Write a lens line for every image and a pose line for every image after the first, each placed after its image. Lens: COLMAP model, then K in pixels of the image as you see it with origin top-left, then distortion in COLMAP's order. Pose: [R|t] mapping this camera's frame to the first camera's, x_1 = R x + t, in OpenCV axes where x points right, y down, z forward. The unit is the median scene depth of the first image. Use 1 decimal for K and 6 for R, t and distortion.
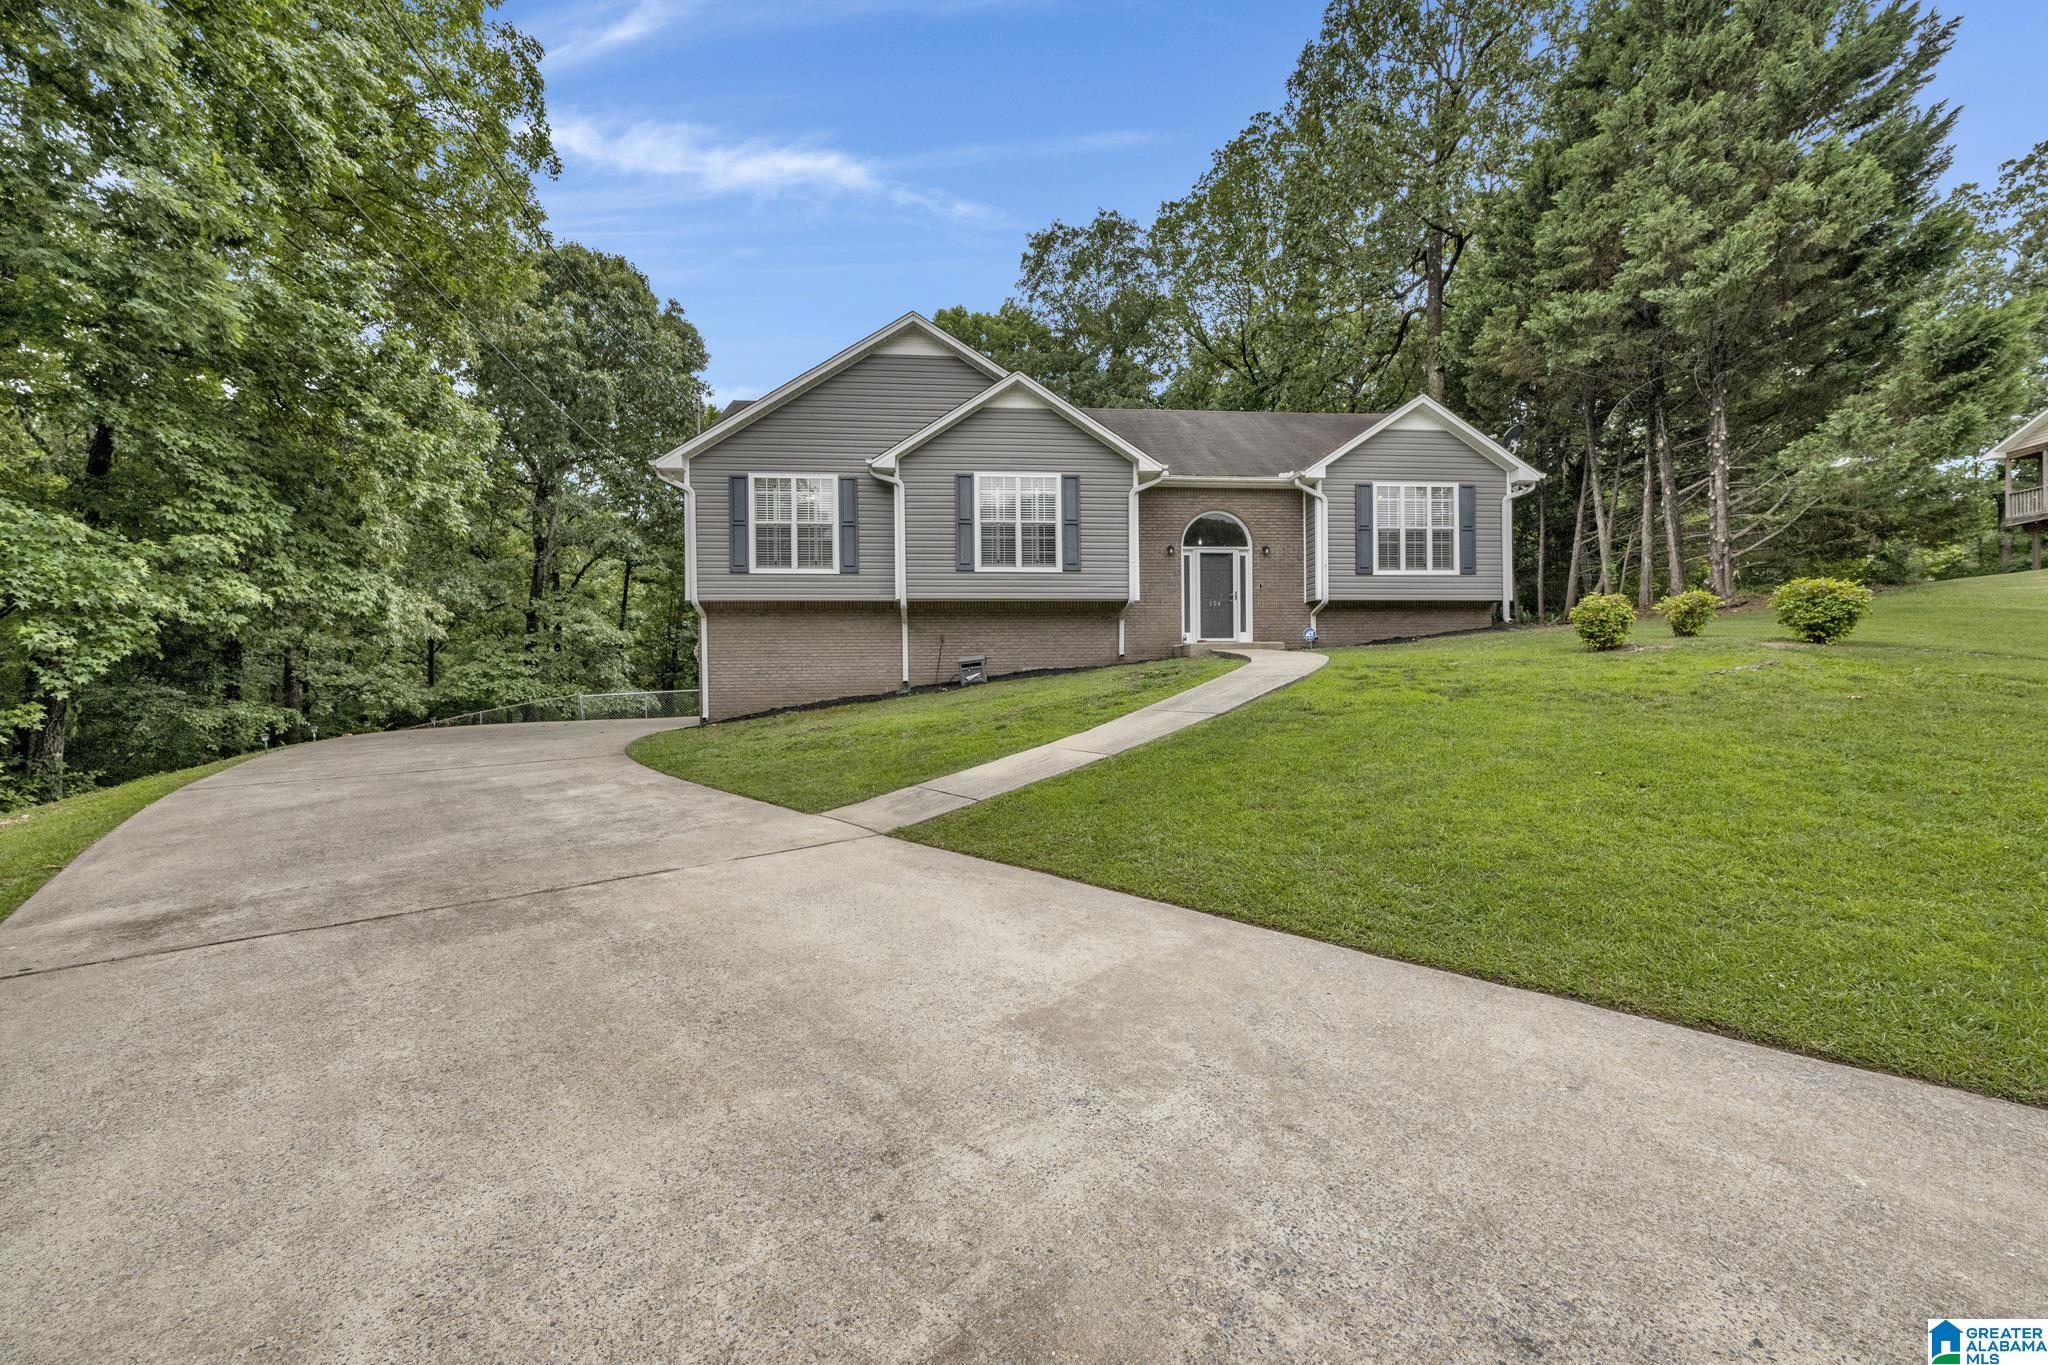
lens RADIAL K [[803.2, 0, 1018.8], [0, 803.2, 680.9], [0, 0, 1]] dist [-0.002663, 0.000001]
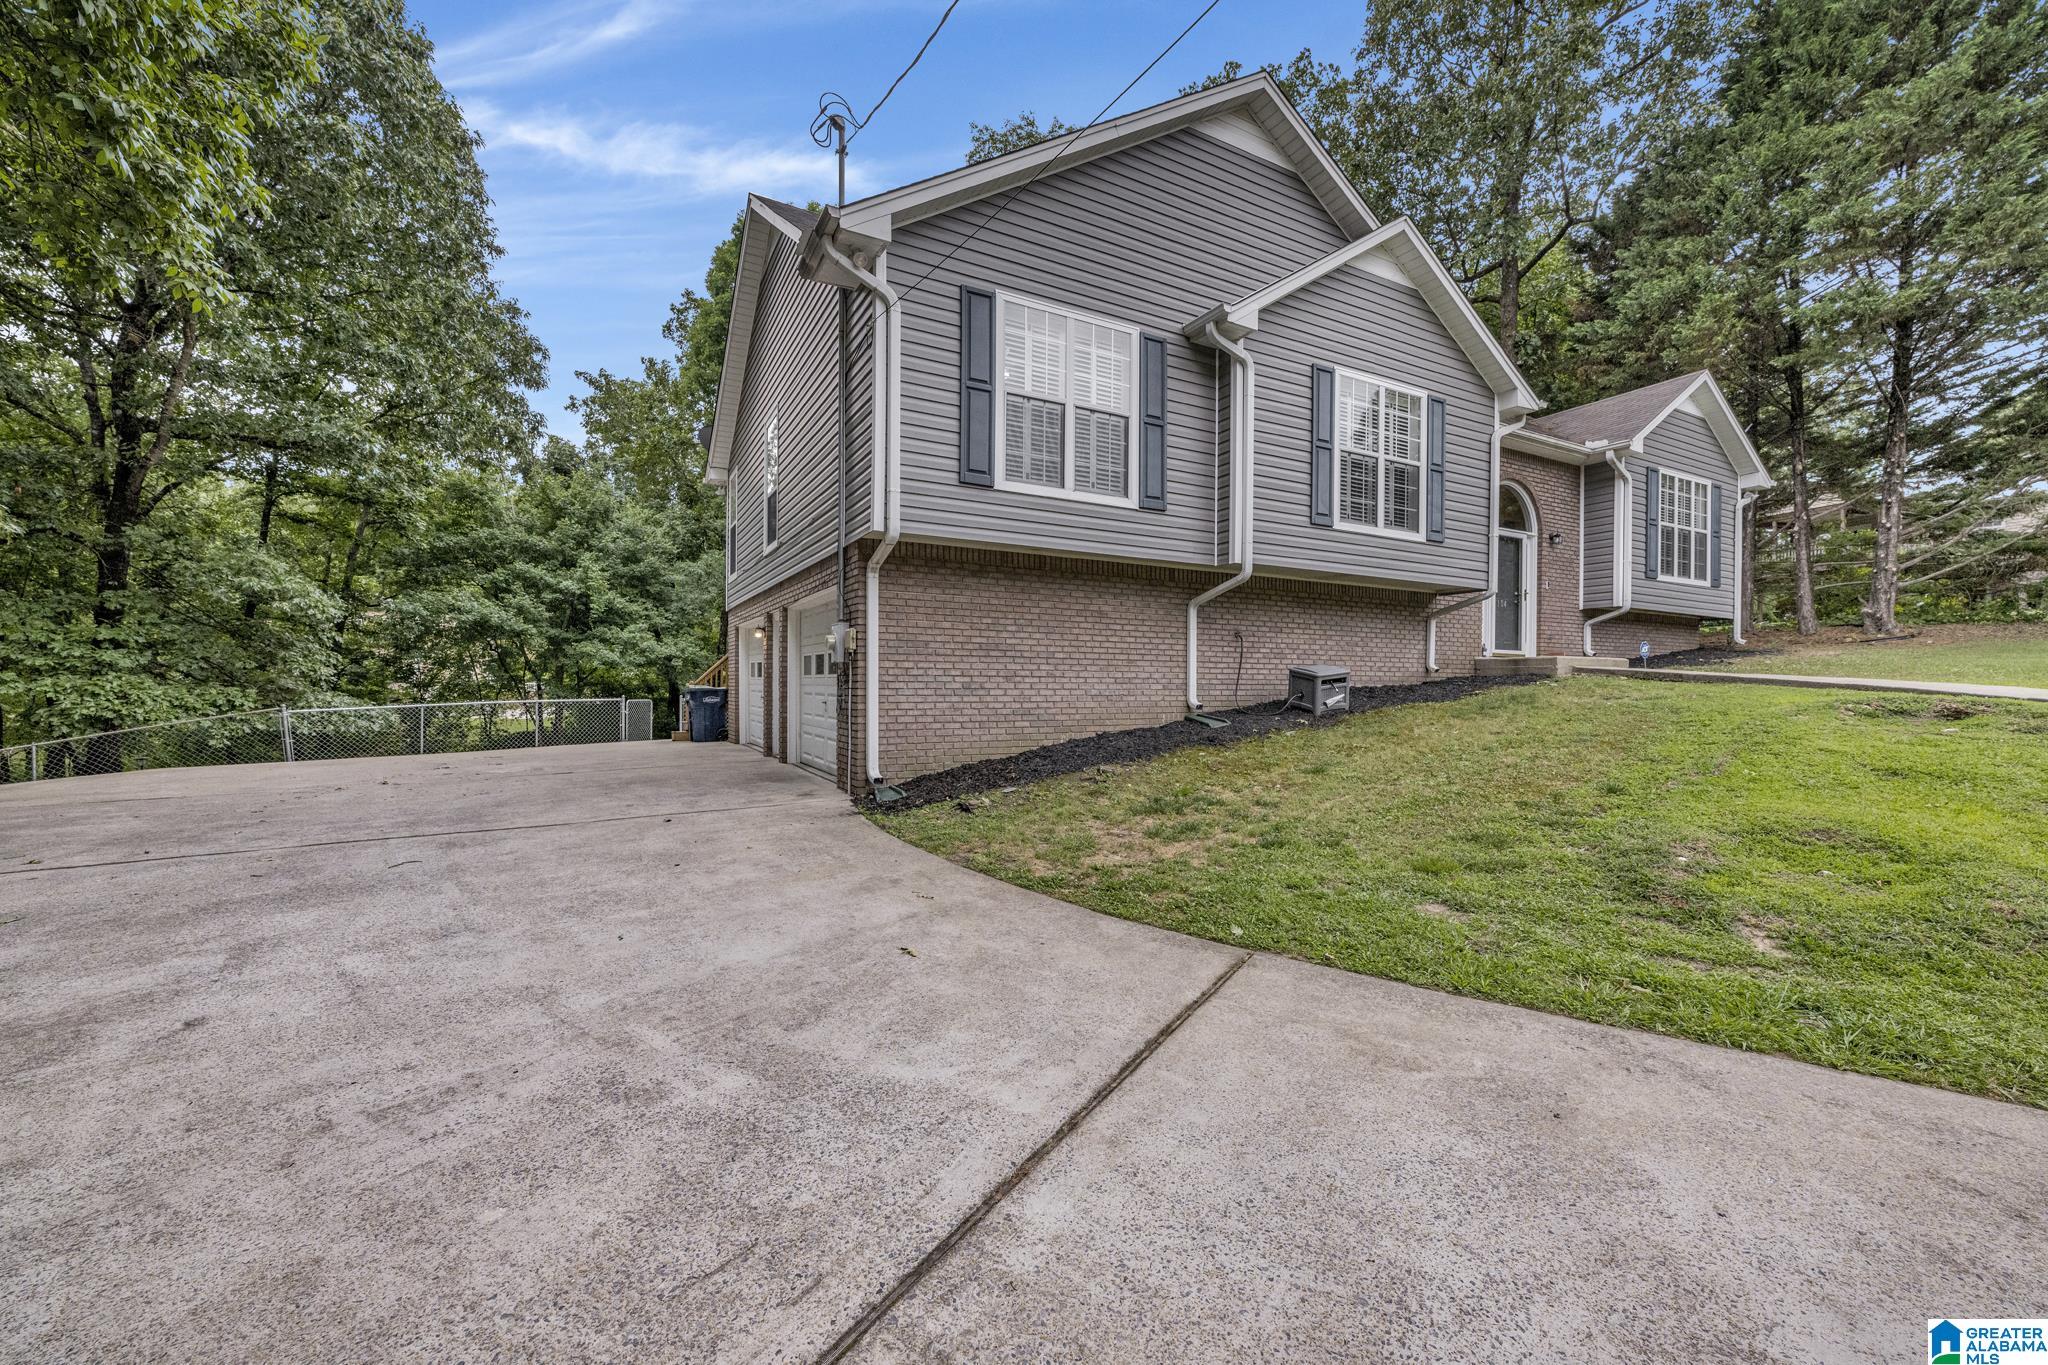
lens RADIAL K [[803.2, 0, 1026.8], [0, 803.2, 689.3], [0, 0, 1]] dist [-0.002663, 0.000001]
pose [[0.919188, 0.015132, 0.393529, -0.503307], [-0.018132, 0.999828, 0.003906, -0.011528], [-0.393402, -0.010726, 0.919304, 0.521687]]
